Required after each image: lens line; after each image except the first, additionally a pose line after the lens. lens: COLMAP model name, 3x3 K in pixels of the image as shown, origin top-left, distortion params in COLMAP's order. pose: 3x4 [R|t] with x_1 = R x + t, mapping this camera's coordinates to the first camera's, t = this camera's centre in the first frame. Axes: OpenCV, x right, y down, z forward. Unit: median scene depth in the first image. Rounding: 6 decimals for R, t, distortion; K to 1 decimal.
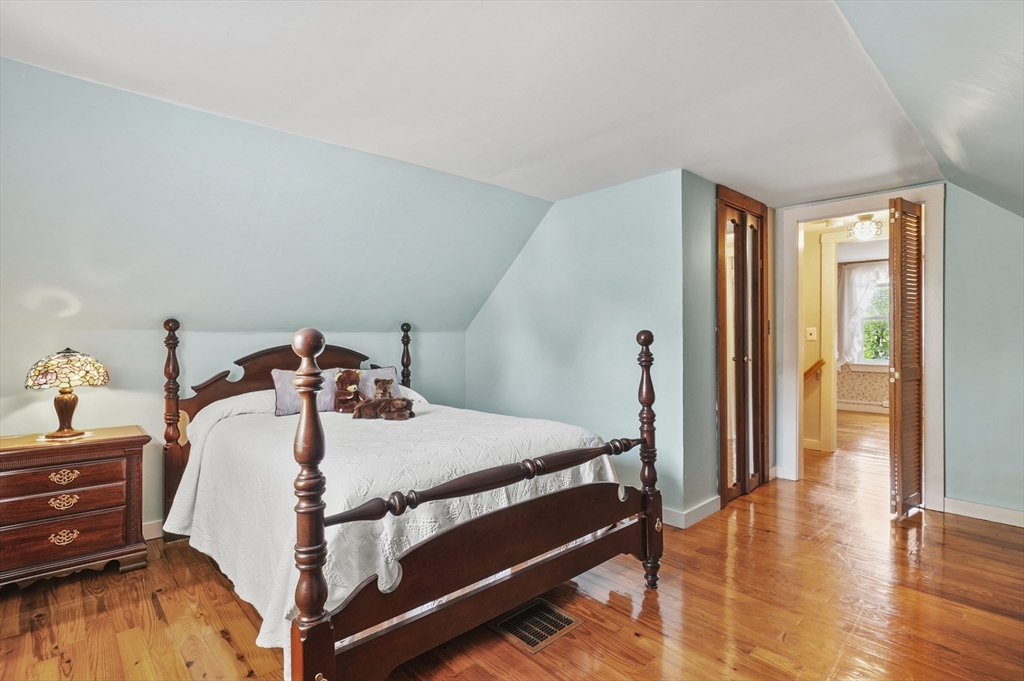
lens RADIAL K [[487.8, 0, 512.0], [0, 487.8, 340.5], [0, 0, 1]] dist [0.003283, 0.000275]
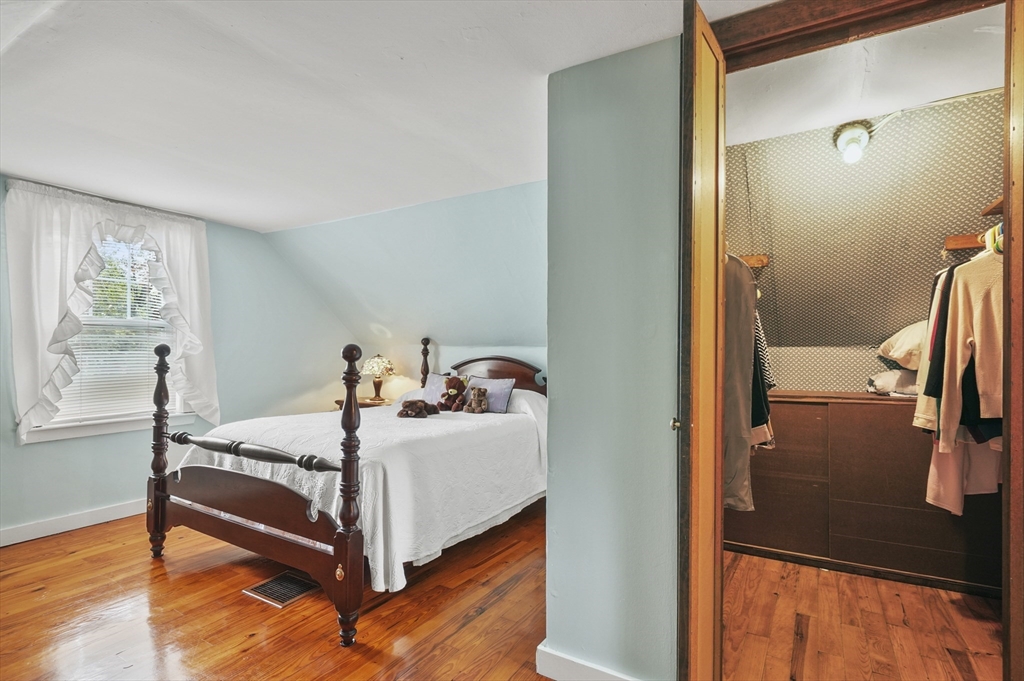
lens RADIAL K [[513.4, 0, 512.0], [0, 513.4, 340.5], [0, 0, 1]] dist [-0.002478, -0.000433]
pose [[0.255219, -0.013447, -0.966790, 1.327259], [-0.008266, 0.999836, -0.016089, -0.013966], [0.966848, 0.012097, 0.255066, 1.134469]]
